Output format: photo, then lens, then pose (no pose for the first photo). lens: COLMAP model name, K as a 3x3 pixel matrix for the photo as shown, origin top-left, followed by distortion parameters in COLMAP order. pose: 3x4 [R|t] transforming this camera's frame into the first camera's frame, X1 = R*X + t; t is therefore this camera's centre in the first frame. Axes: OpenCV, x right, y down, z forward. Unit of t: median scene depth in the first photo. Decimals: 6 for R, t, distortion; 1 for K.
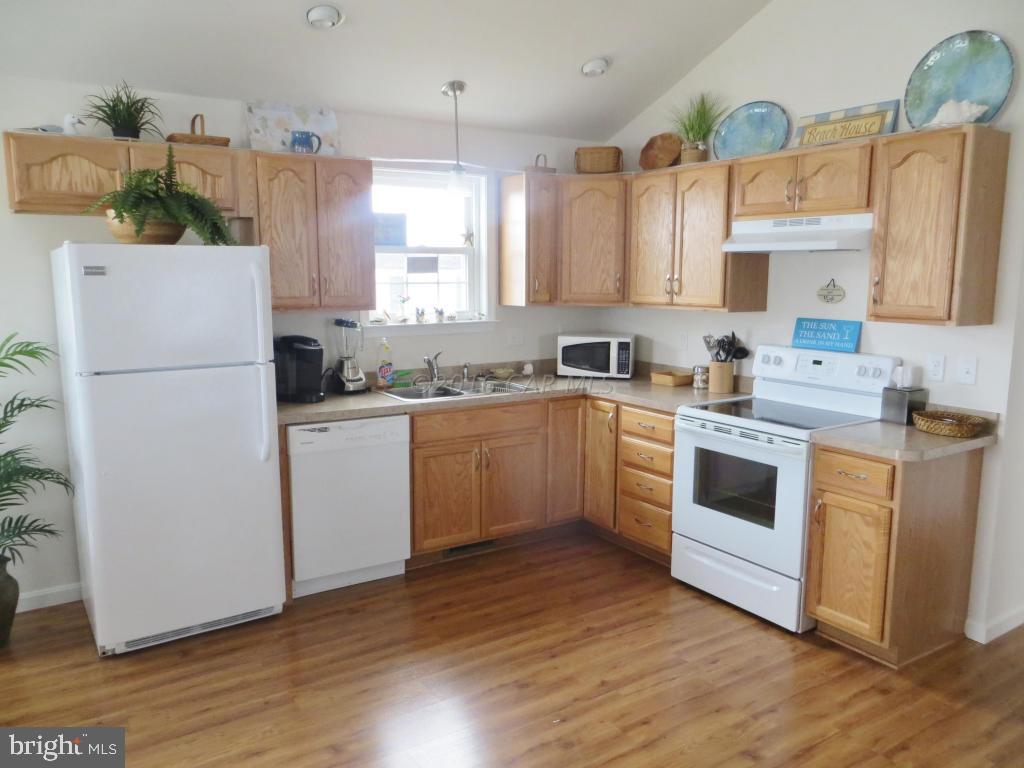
lens RADIAL K [[770.2, 0, 510.1], [0, 770.2, 384.4], [0, 0, 1]] dist [-0.009188, -0.003497]
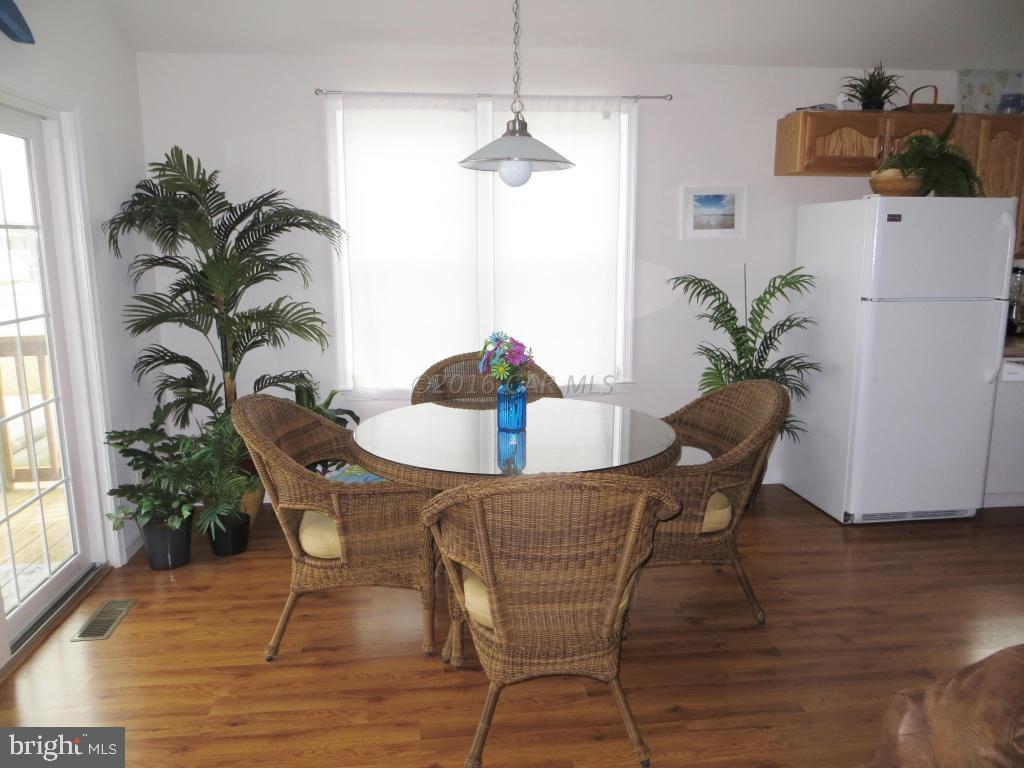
lens RADIAL K [[770.2, 0, 510.1], [0, 770.2, 384.4], [0, 0, 1]] dist [-0.009188, -0.003497]
pose [[0.892781, 0.085086, -0.442383, -0.401799], [-0.065611, 0.996089, 0.059172, 0.070921], [0.445687, -0.023803, 0.894872, -0.325156]]
